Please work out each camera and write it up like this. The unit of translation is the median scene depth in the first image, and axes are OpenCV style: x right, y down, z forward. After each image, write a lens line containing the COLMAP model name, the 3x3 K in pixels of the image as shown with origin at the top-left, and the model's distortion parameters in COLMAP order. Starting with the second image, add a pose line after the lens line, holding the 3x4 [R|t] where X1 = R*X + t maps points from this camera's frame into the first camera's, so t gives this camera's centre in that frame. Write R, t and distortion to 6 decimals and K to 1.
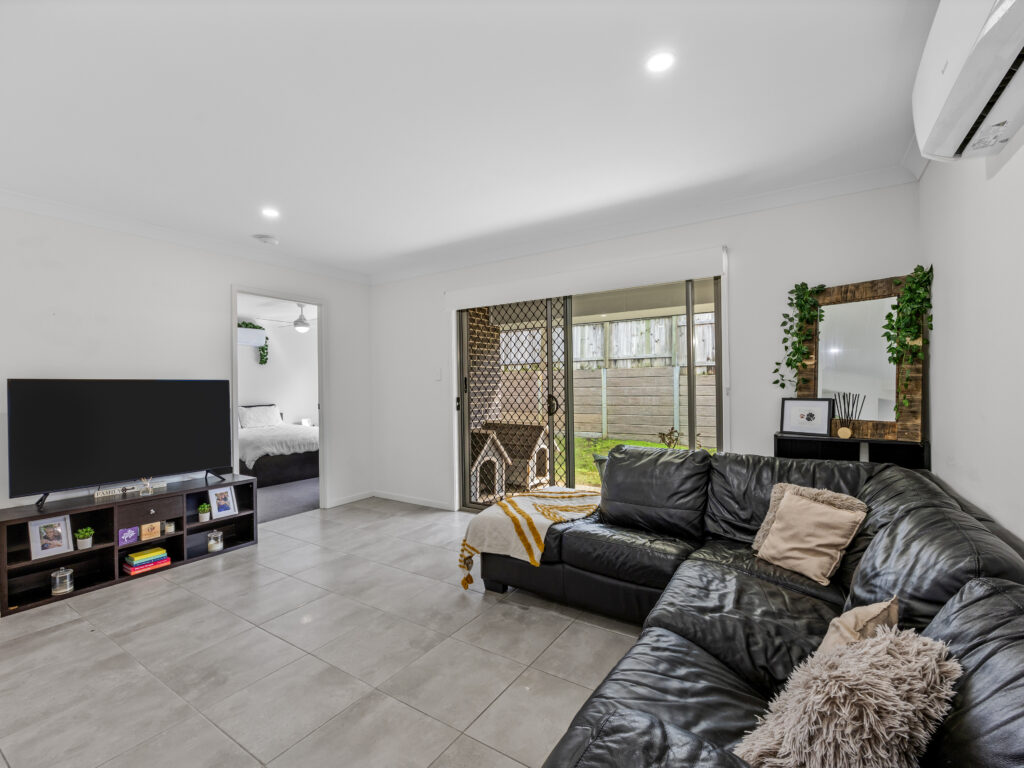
lens RADIAL K [[461.4, 0, 513.1], [0, 461.4, 388.7], [0, 0, 1]] dist [-0.003923, 0.000628]
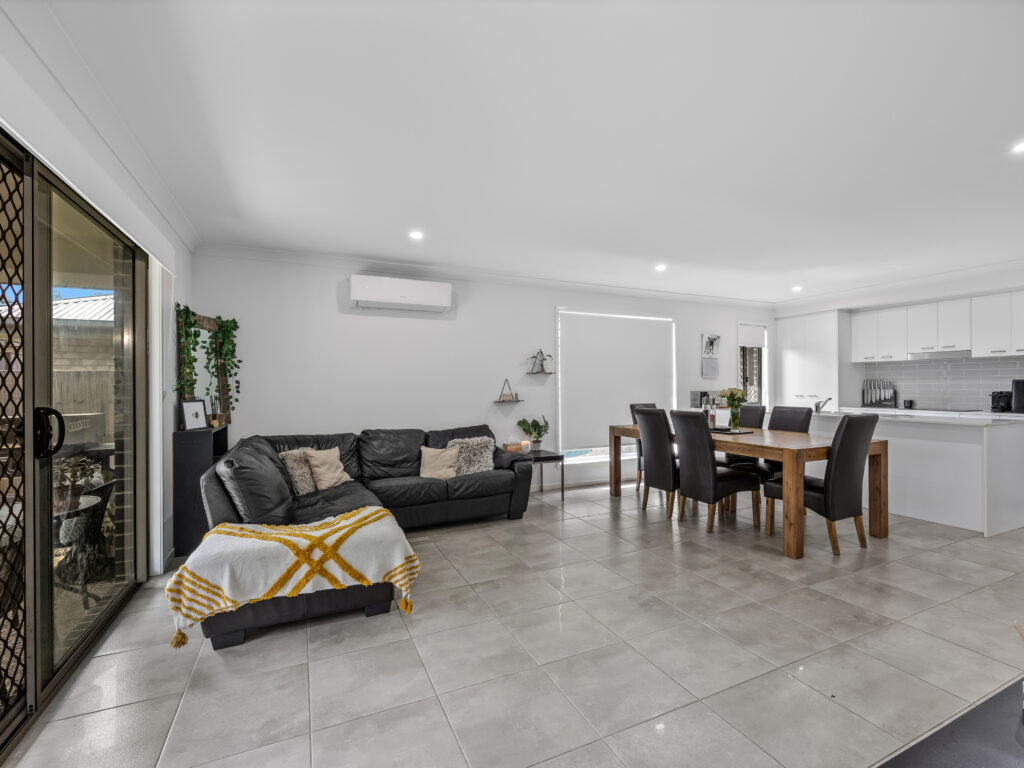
lens RADIAL K [[461.4, 0, 509.2], [0, 461.4, 384.1], [0, 0, 1]] dist [-0.003923, 0.000628]
pose [[-0.842087, 0.018658, 0.539019, -0.807924], [0.018088, 0.999816, -0.006350, 0.001878], [-0.539038, 0.004403, -0.842270, 1.761273]]
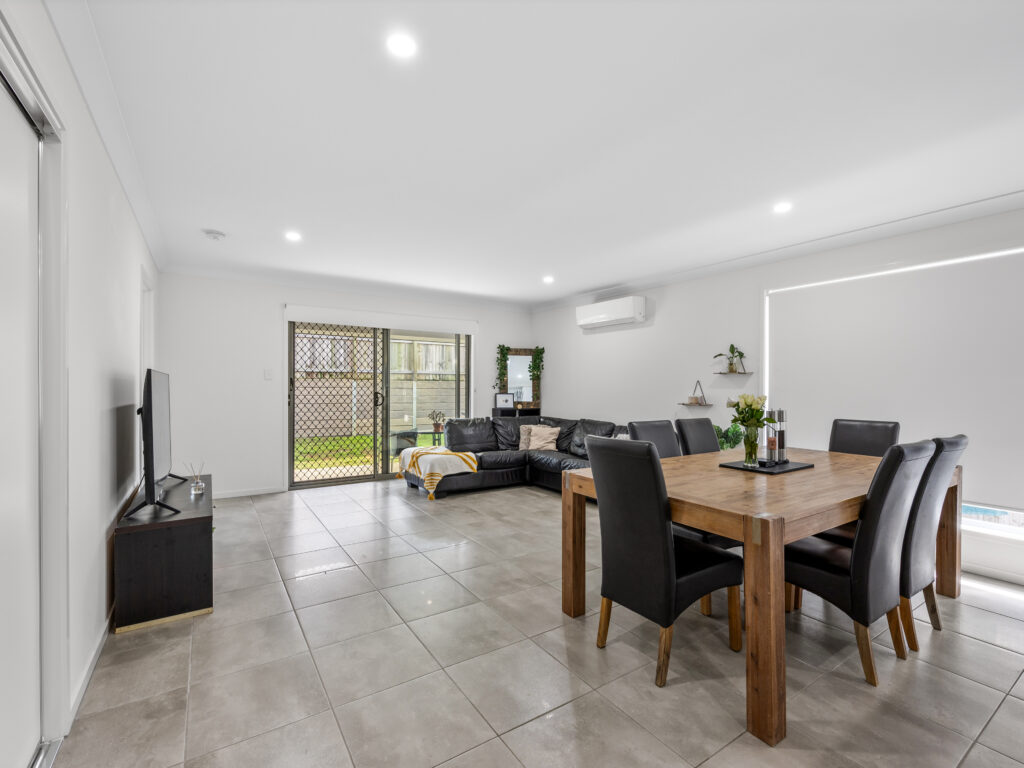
lens RADIAL K [[461.4, 0, 508.8], [0, 461.4, 387.6], [0, 0, 1]] dist [-0.003923, 0.000628]
pose [[0.406300, 0.011279, 0.913670, -1.723570], [-0.004341, 0.999936, -0.010413, 0.017929], [-0.913729, 0.000264, 0.406323, 0.006474]]
